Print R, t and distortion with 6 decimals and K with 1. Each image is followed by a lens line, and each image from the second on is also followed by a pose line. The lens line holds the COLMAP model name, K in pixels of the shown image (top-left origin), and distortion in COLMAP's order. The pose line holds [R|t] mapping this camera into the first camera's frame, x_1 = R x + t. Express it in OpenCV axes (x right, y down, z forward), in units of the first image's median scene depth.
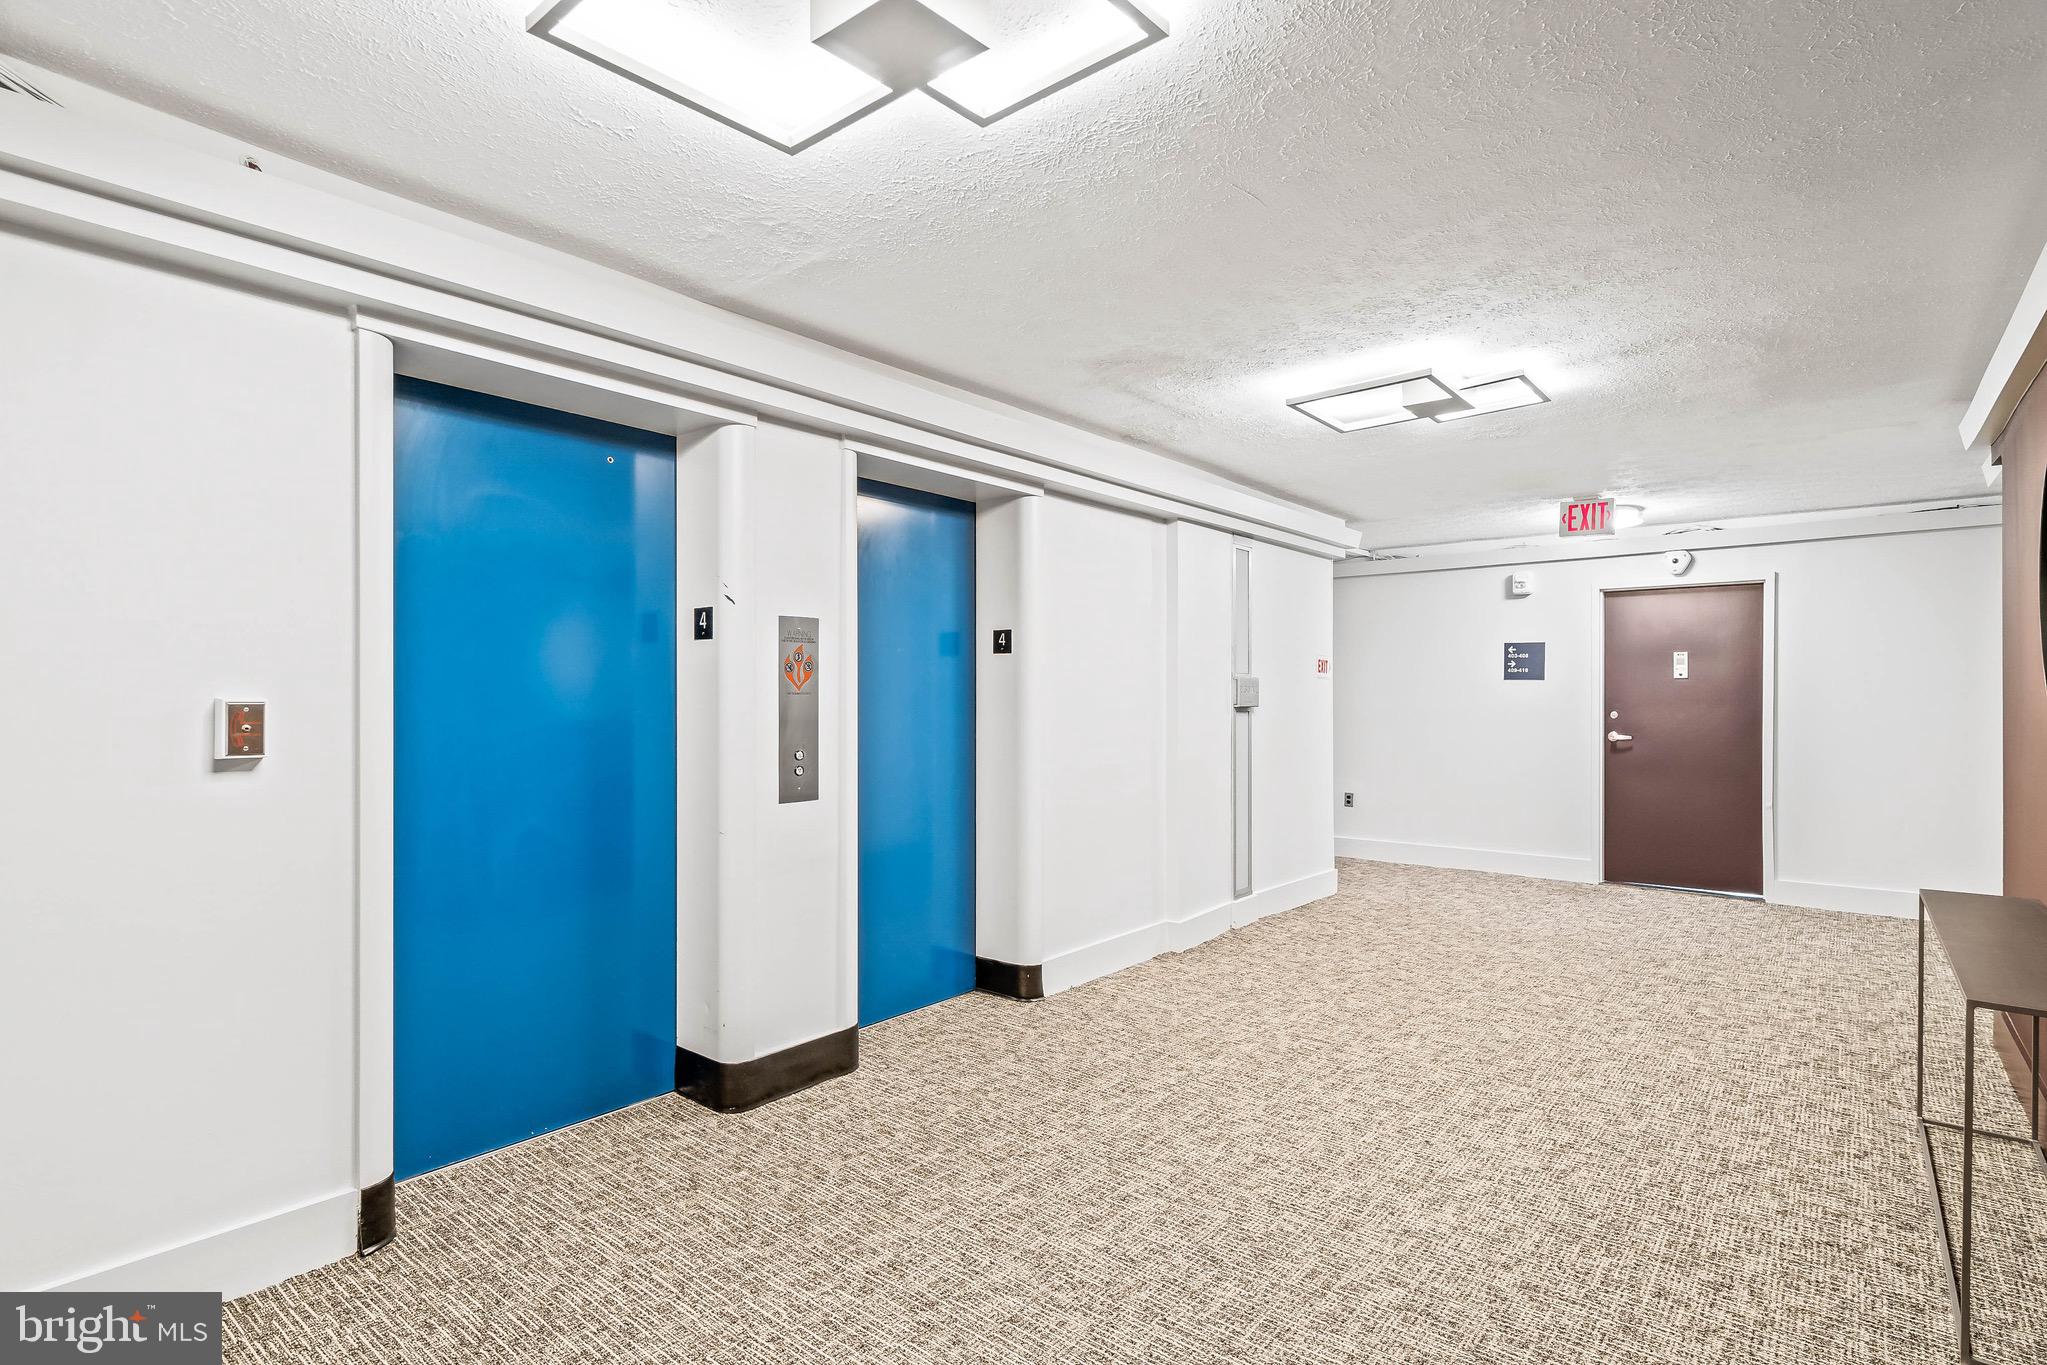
lens RADIAL K [[975.7, 0, 1028.0], [0, 975.7, 699.6], [0, 0, 1]] dist [0.001997, 0.000229]
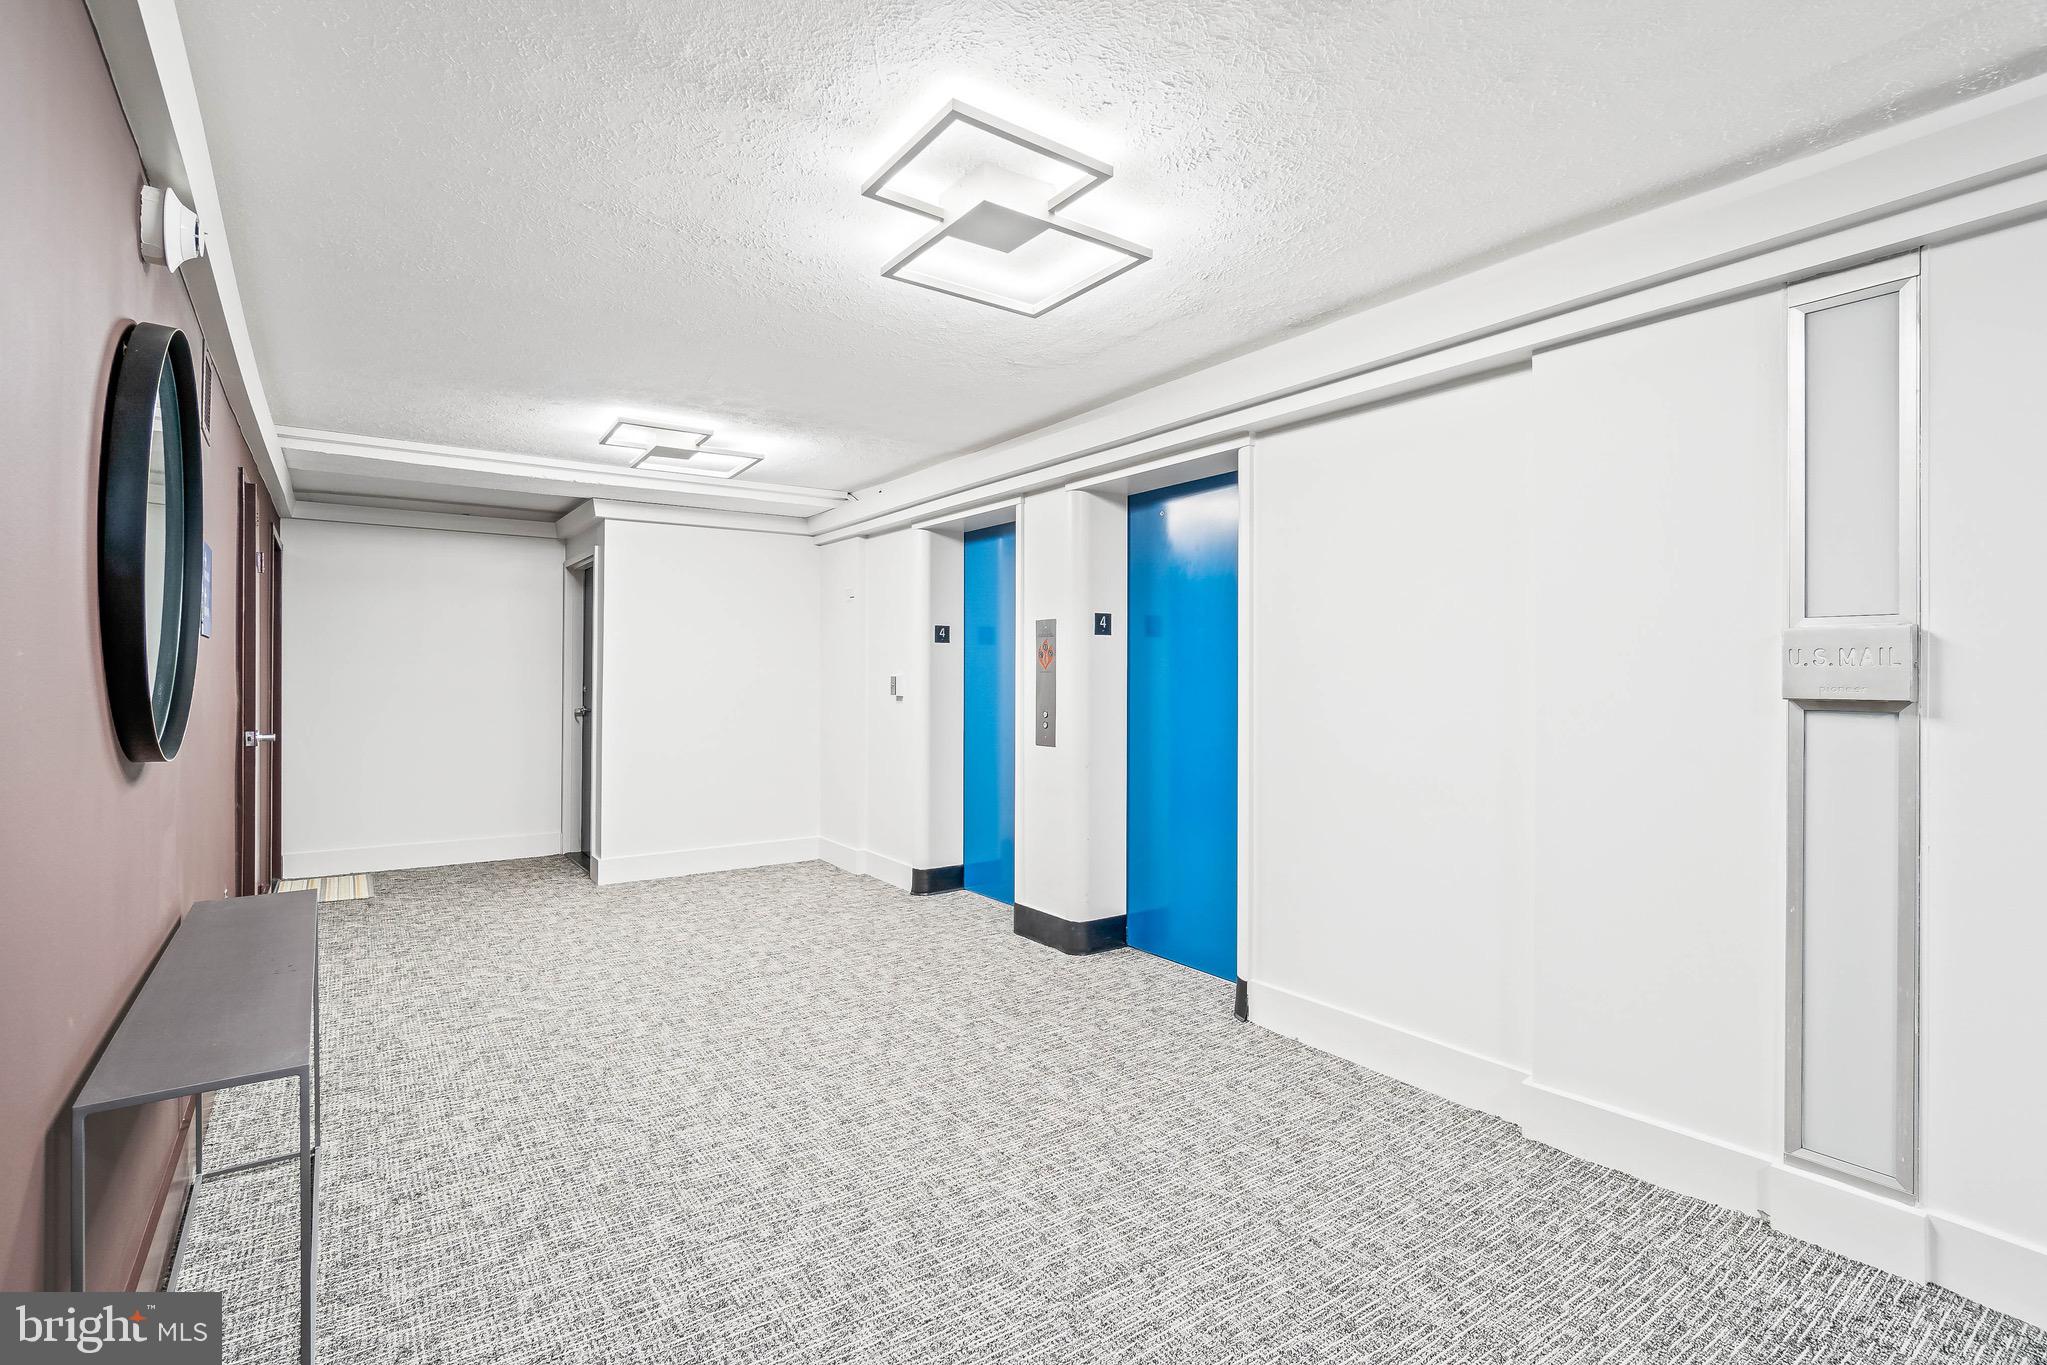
lens RADIAL K [[975.7, 0, 1028.3], [0, 975.7, 674.4], [0, 0, 1]] dist [0.001997, 0.000229]
pose [[-0.252876, -0.002207, -0.967496, 1.167384], [-0.005536, 0.999984, -0.000834, -0.001354], [0.967483, 0.005145, -0.252884, 1.326095]]
